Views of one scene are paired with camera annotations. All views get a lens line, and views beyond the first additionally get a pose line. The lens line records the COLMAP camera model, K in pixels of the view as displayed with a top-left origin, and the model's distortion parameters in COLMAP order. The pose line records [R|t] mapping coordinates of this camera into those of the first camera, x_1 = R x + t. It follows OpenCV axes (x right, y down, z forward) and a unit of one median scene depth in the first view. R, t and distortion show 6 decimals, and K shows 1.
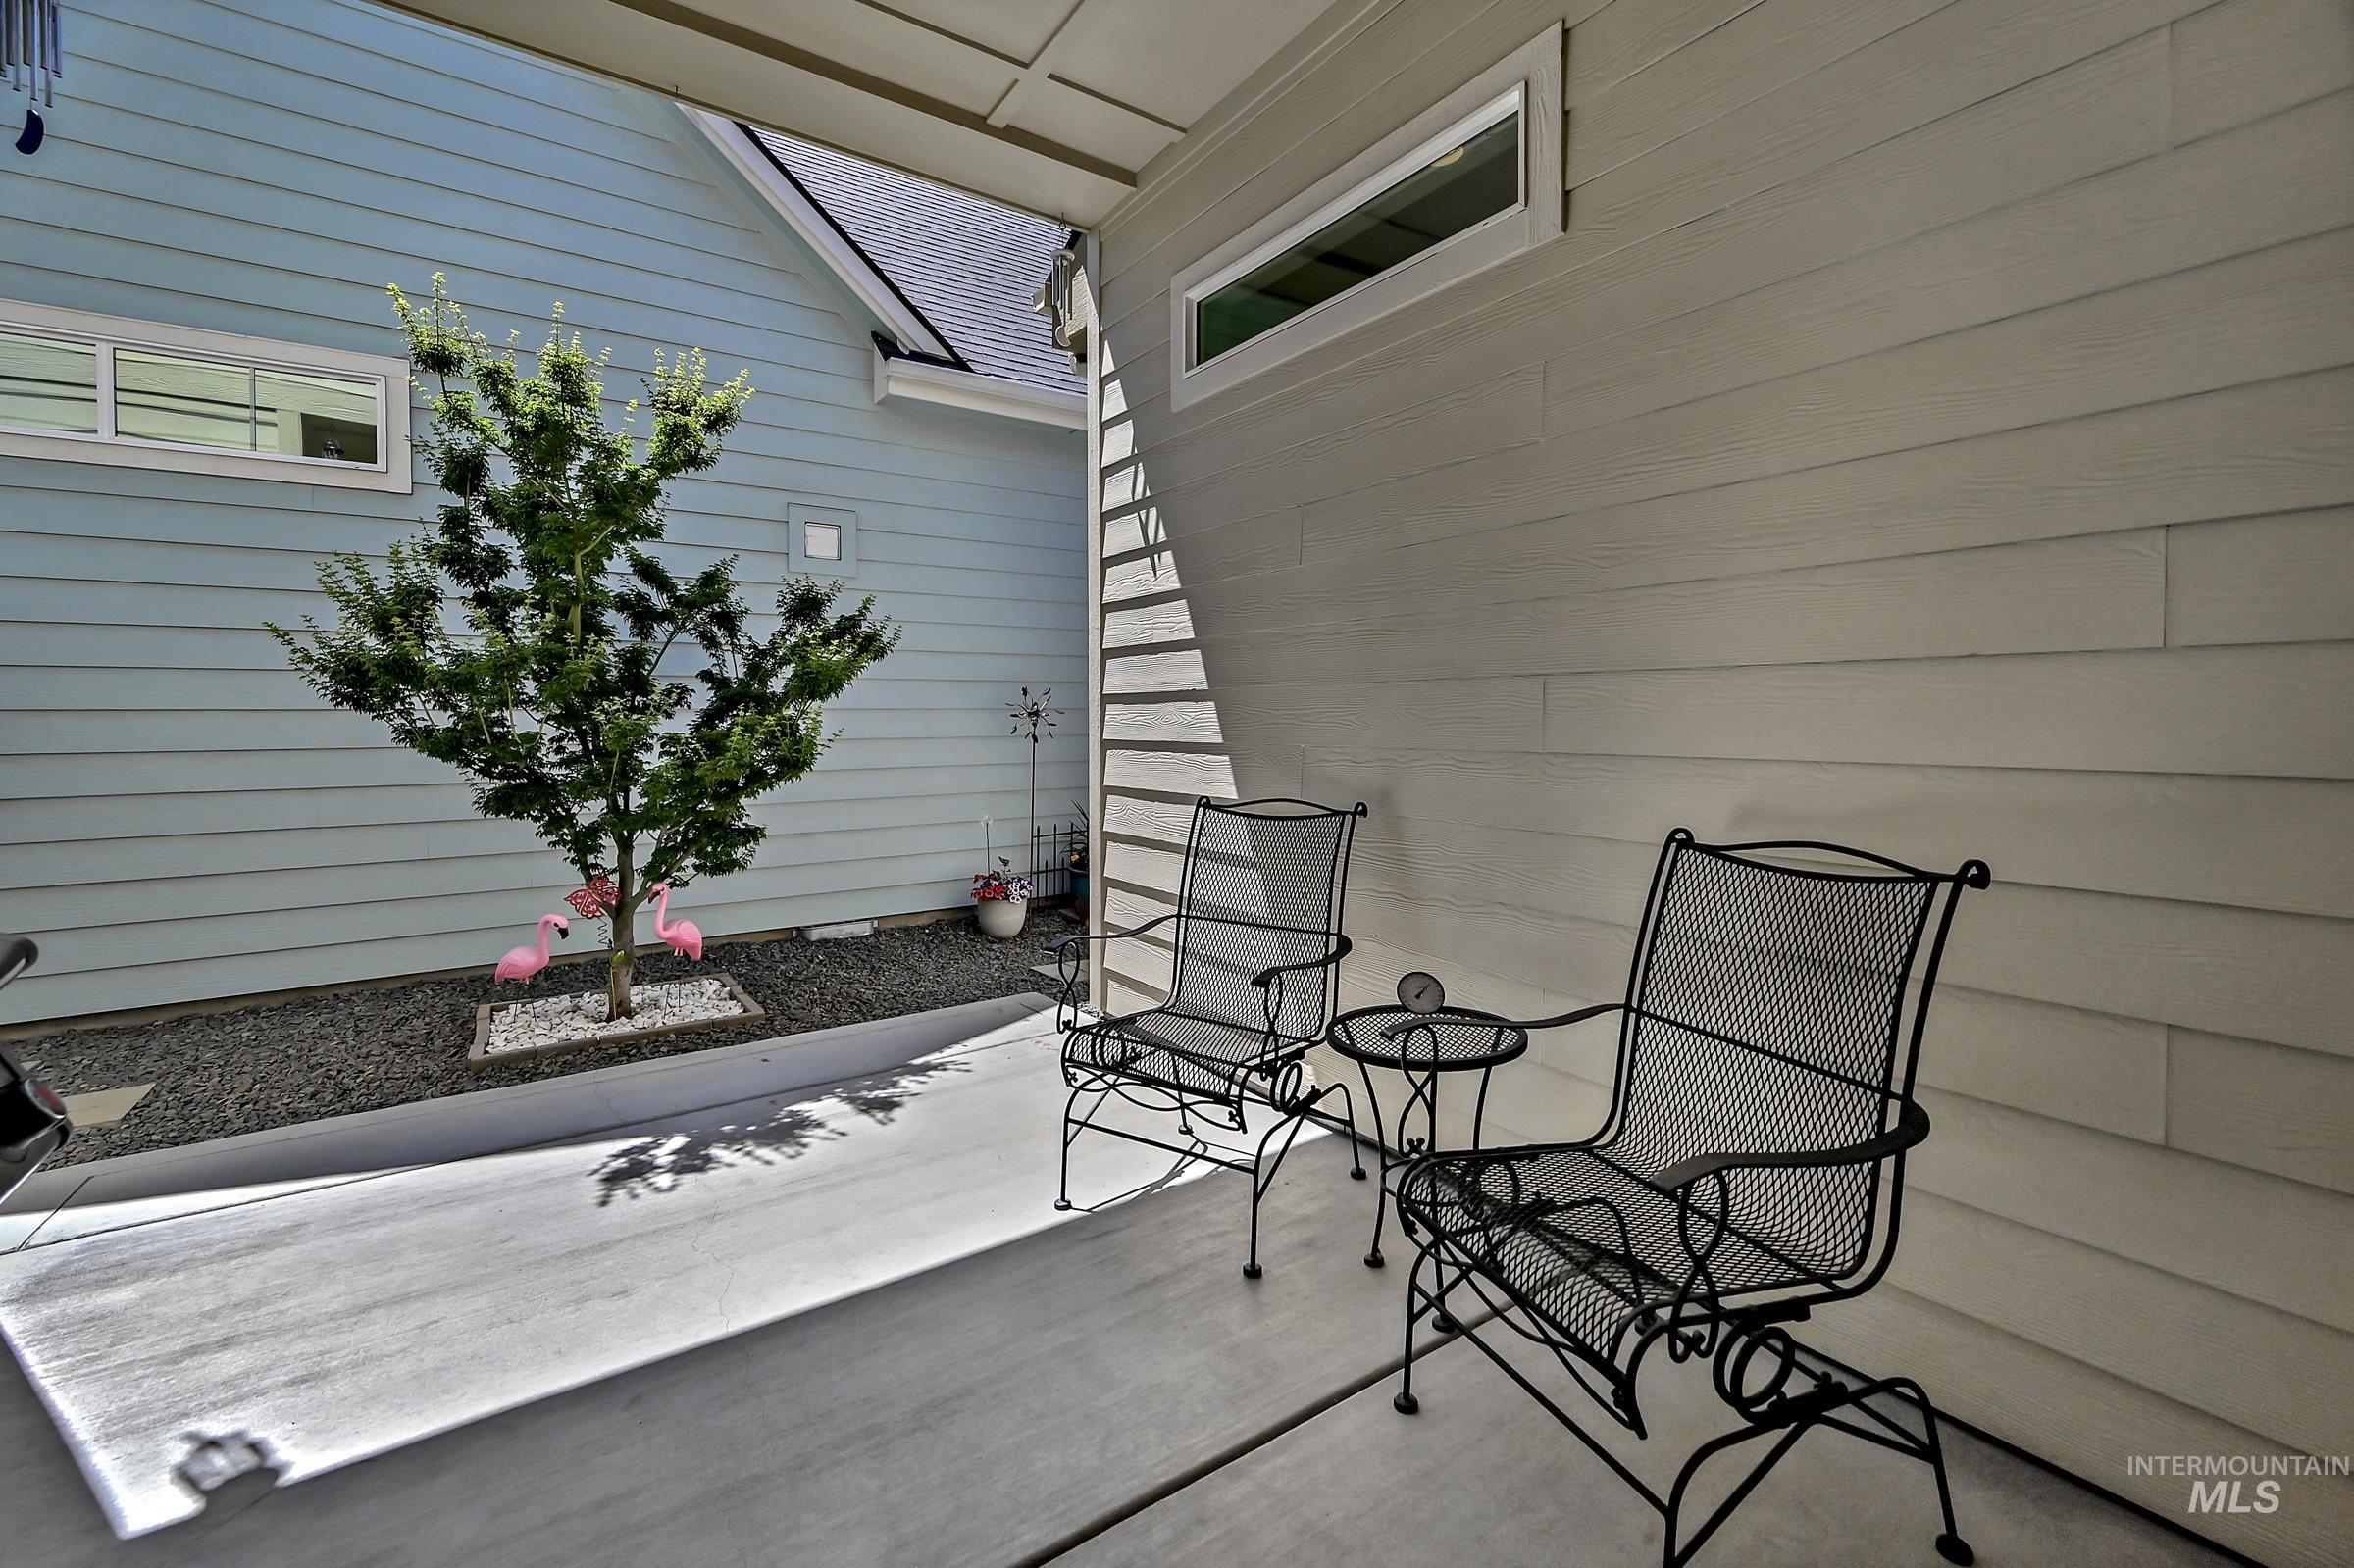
lens RADIAL K [[974.4, 0, 1170.7], [0, 974.4, 751.2], [0, 0, 1]] dist [-0.000135, 0.000226]
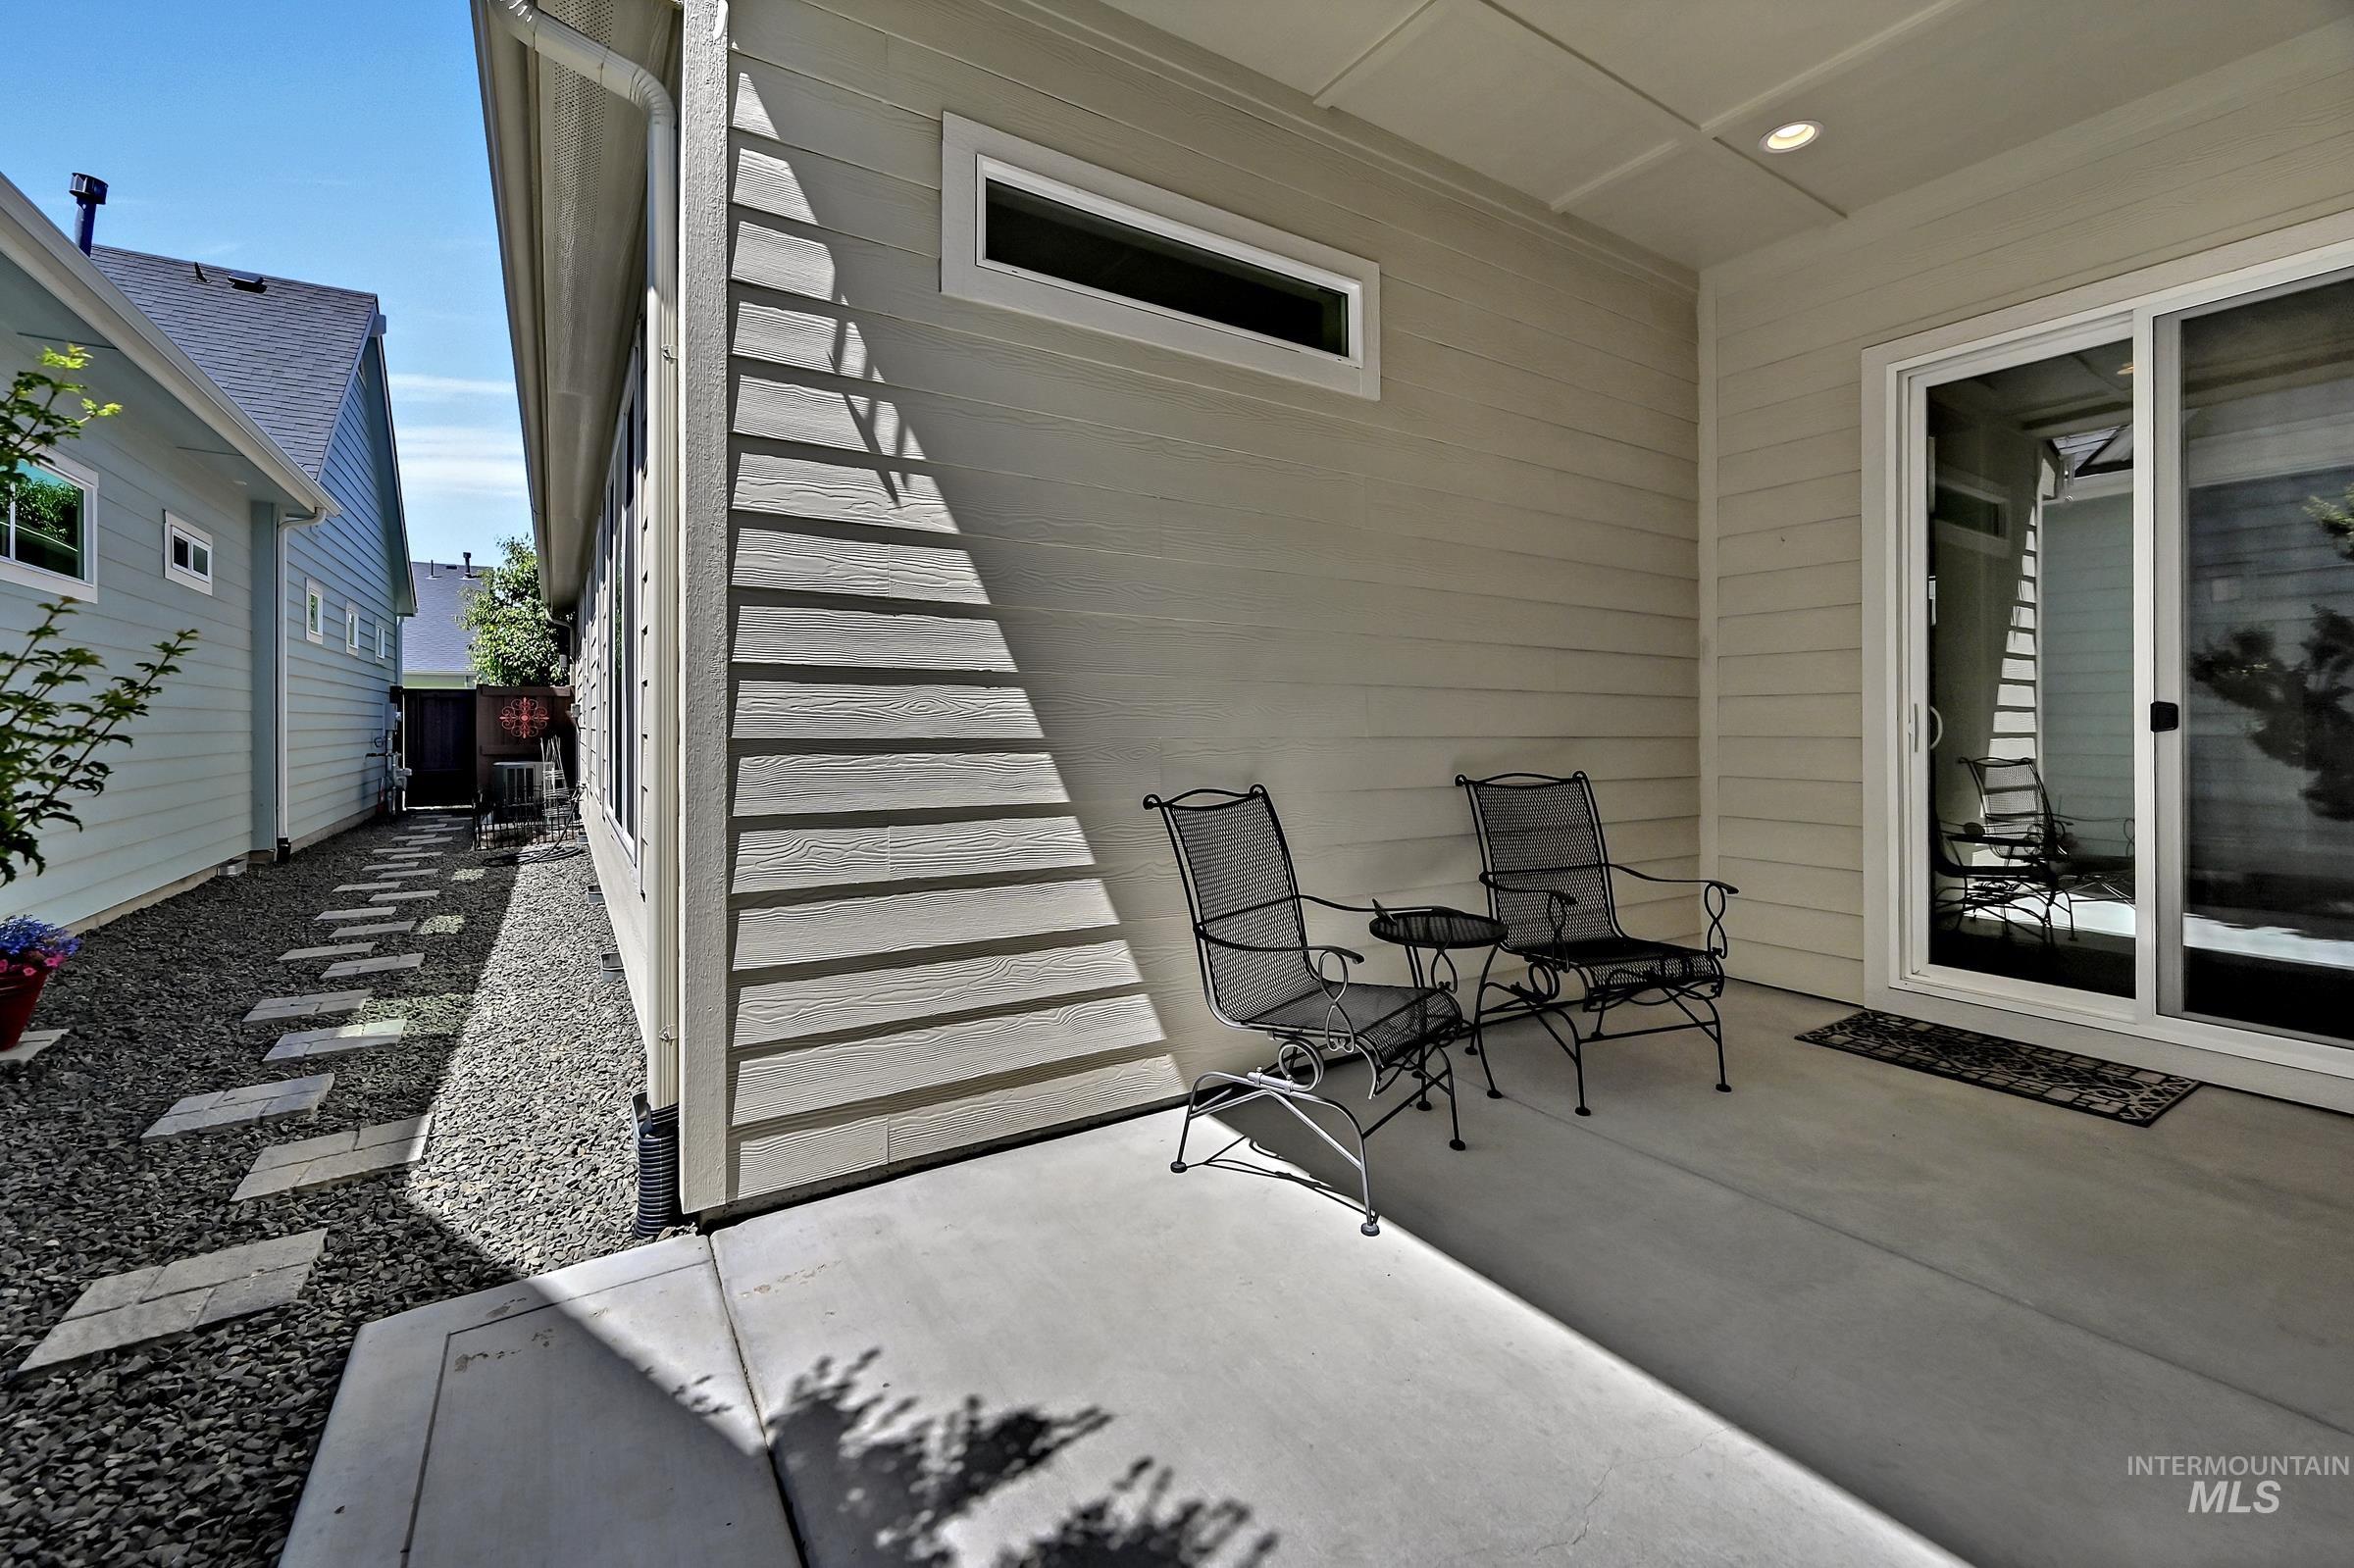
lens RADIAL K [[974.4, 0, 1170.7], [0, 974.4, 751.2], [0, 0, 1]] dist [-0.000135, 0.000226]
pose [[0.037231, -0.018335, 0.999138, -0.745318], [0.032649, 0.999320, 0.017122, -0.007450], [-0.998773, 0.031984, 0.037804, 0.820849]]
